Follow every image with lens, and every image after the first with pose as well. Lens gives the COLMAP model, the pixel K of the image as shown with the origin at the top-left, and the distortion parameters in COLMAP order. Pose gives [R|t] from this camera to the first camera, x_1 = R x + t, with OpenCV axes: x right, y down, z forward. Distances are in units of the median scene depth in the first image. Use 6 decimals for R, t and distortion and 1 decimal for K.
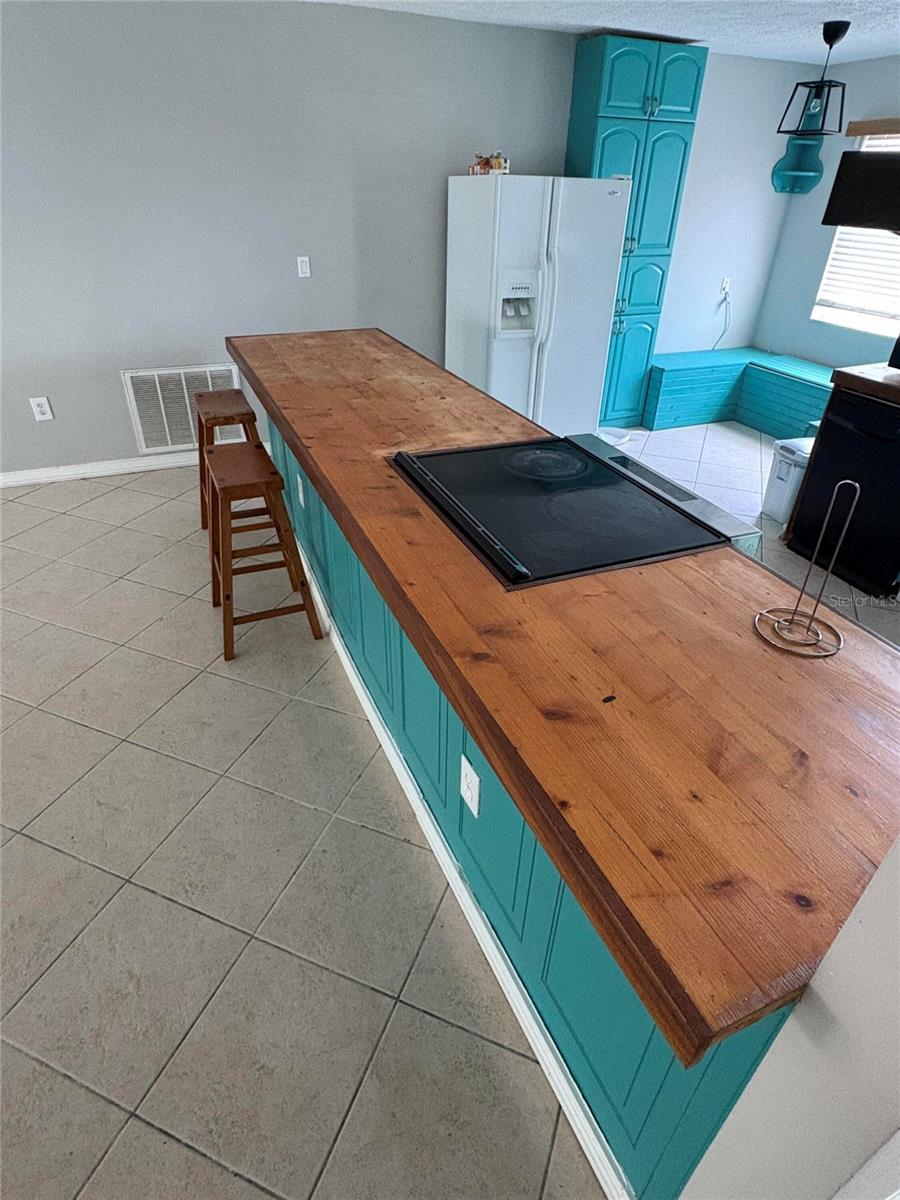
lens RADIAL K [[669.3, 0, 450.0], [0, 669.3, 600.0], [0, 0, 1]] dist [-0.004649, 0.001423]
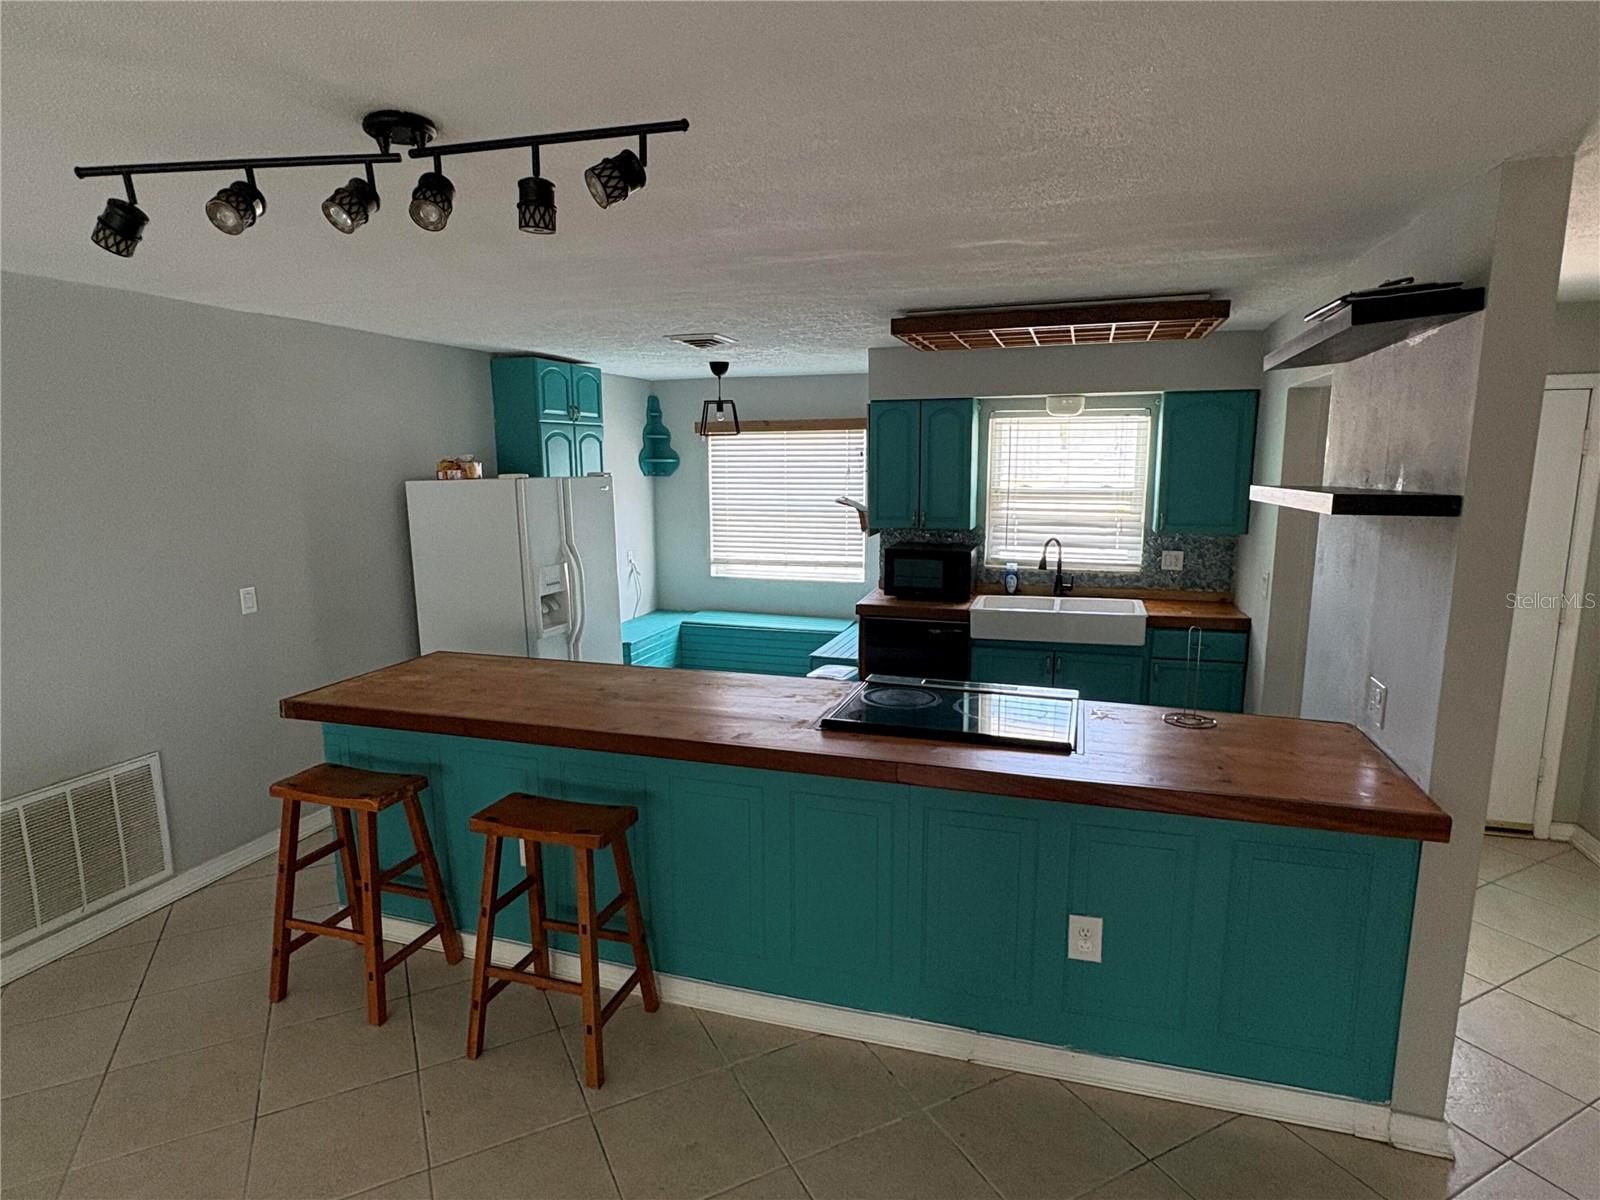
lens RADIAL K [[892.4, 0, 800.0], [0, 892.4, 600.0], [0, 0, 1]] dist [-0.004649, 0.001423]
pose [[0.653321, -0.149992, 0.742074, -0.547406], [0.423444, 0.884920, -0.193935, -0.063766], [-0.627588, 0.440929, 0.641651, 0.015390]]
